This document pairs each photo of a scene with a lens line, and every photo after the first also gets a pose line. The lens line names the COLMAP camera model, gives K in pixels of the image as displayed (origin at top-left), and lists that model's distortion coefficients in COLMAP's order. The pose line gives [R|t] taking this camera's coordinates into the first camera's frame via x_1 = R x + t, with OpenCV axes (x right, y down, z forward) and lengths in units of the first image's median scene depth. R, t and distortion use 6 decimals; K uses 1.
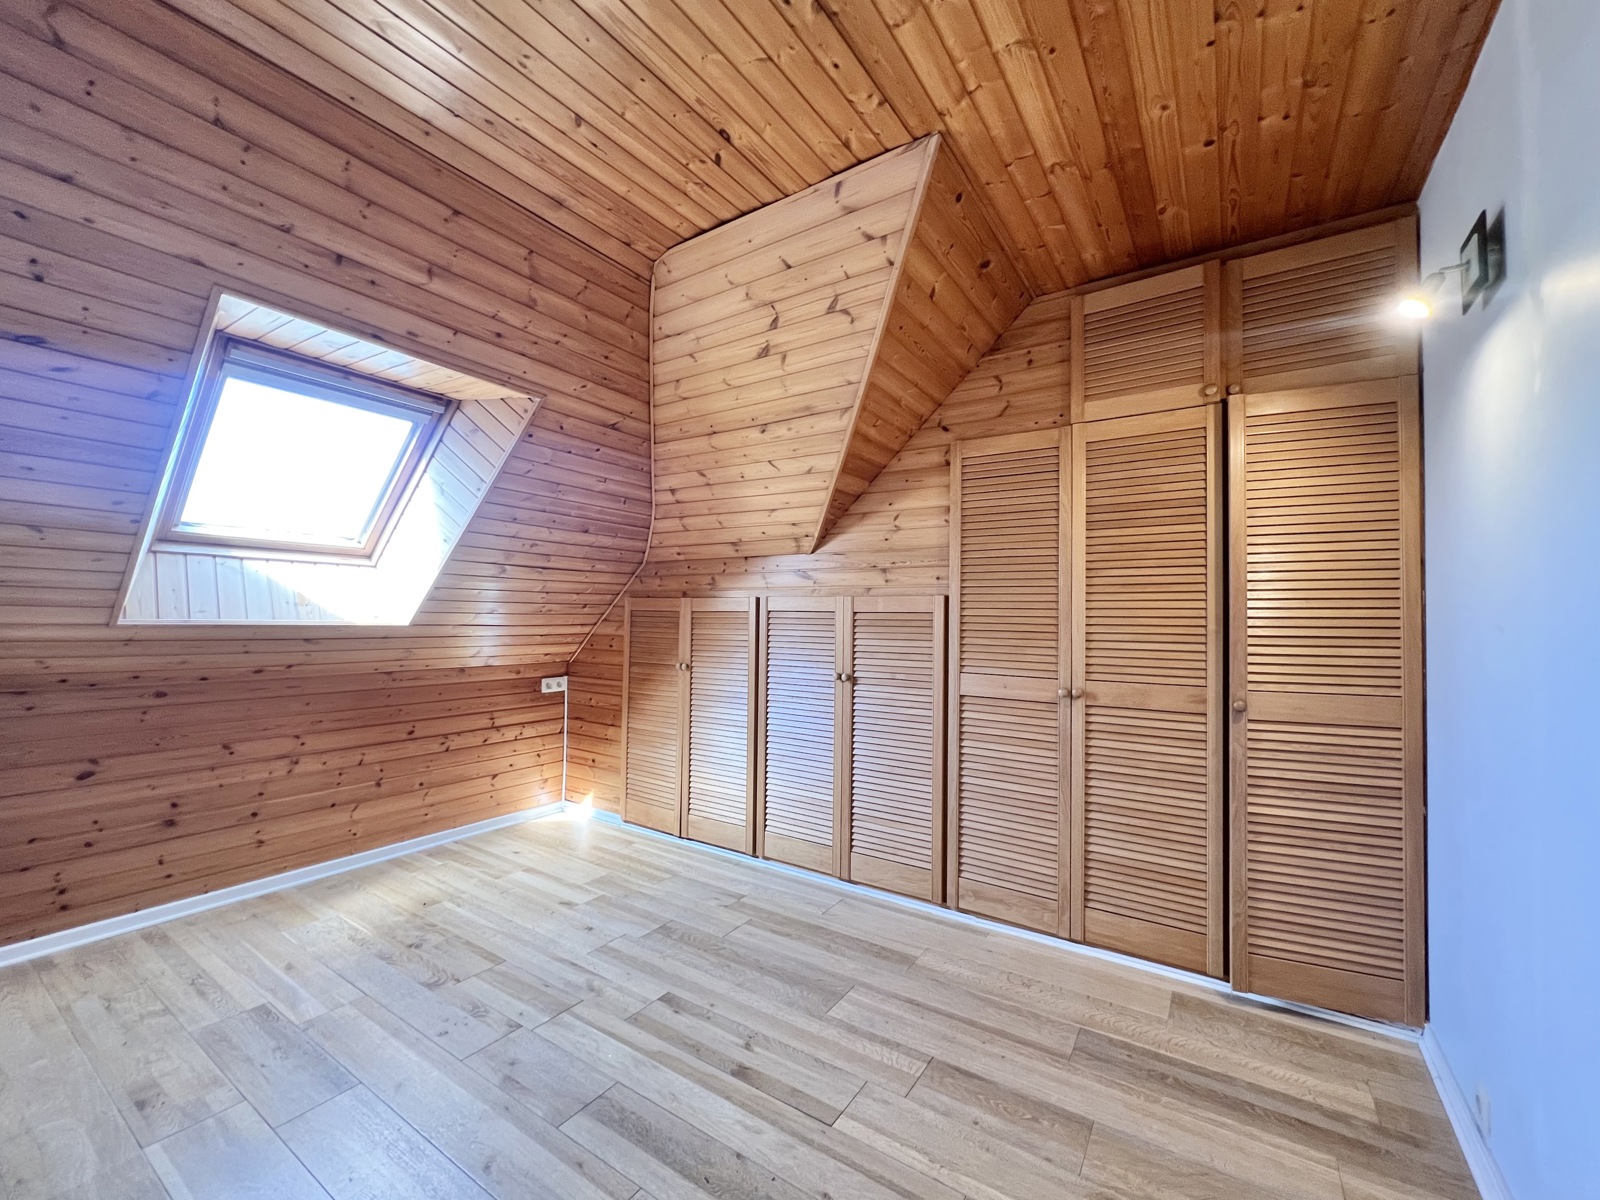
lens RADIAL K [[646.8, 0, 801.8], [0, 646.8, 596.6], [0, 0, 1]] dist [-0.000259, 0.000505]
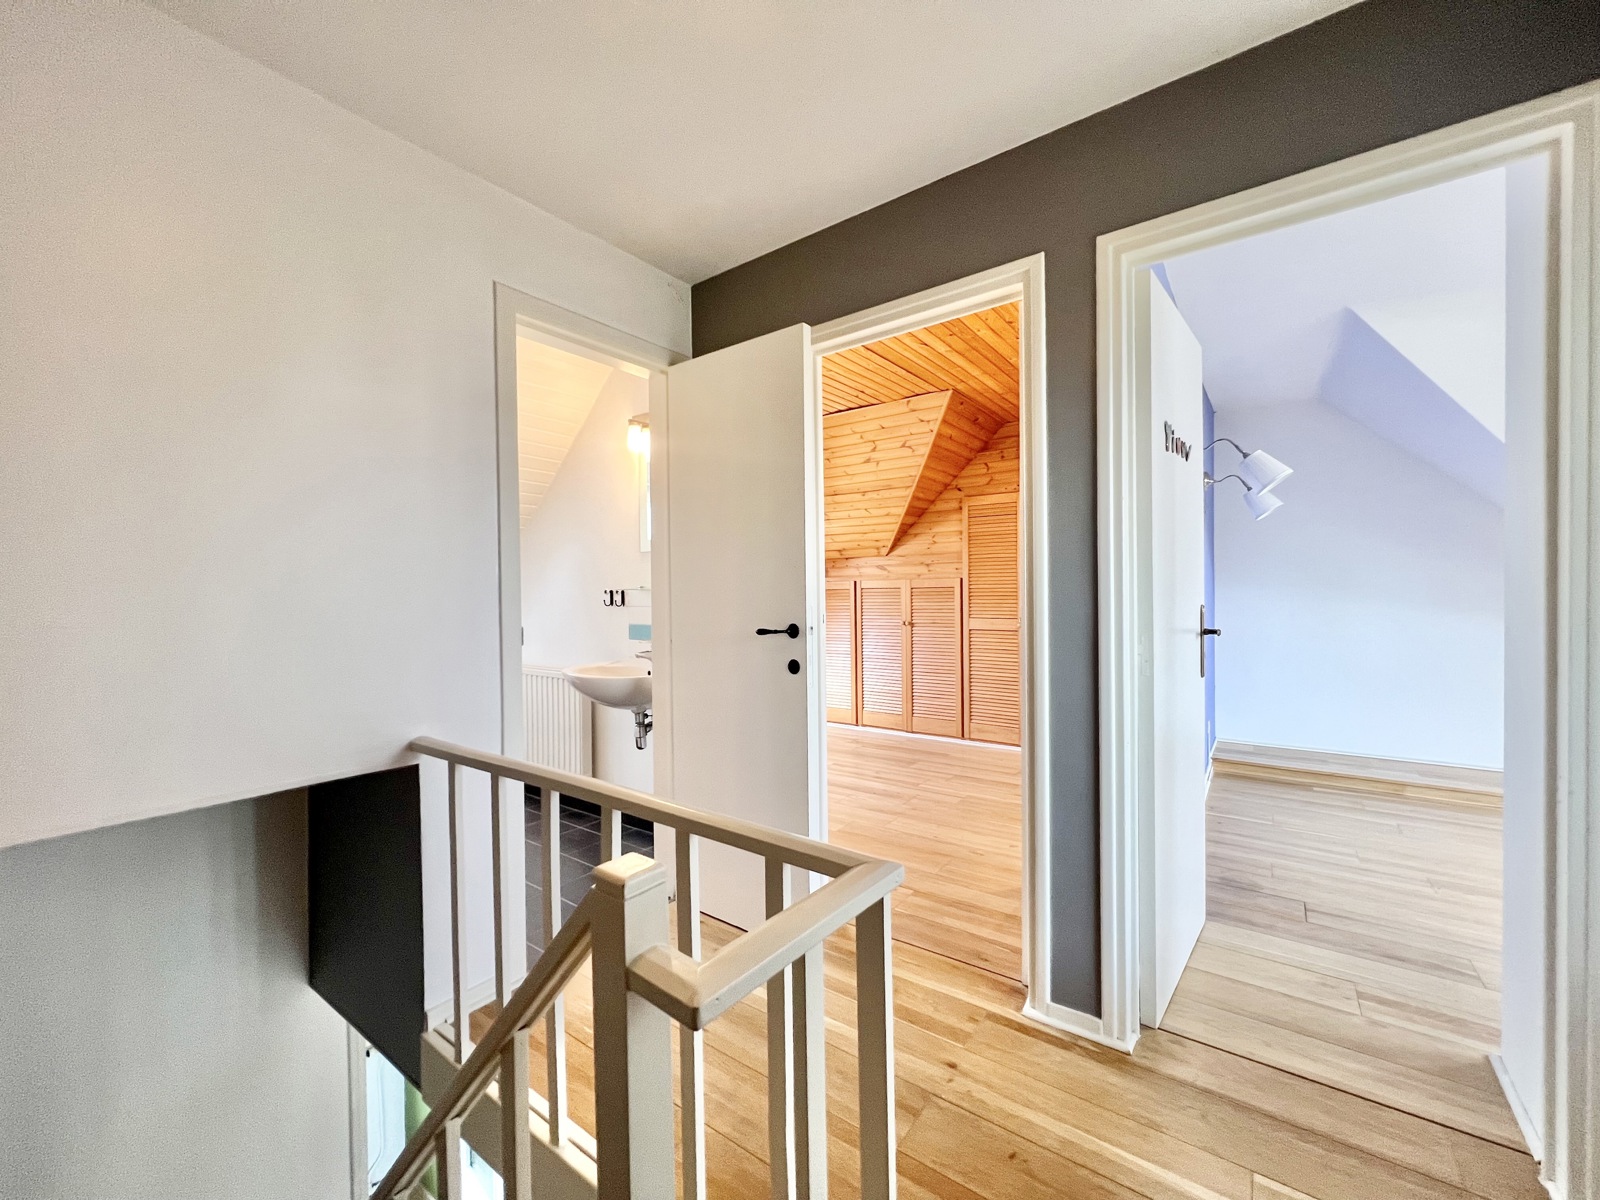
lens RADIAL K [[646.8, 0, 797.0], [0, 646.8, 601.6], [0, 0, 1]] dist [-0.000259, 0.000505]
pose [[0.998625, -0.026226, -0.045385, -0.175935], [0.028237, 0.998621, 0.044265, -0.029765], [0.044162, -0.045485, 0.997988, -0.927514]]
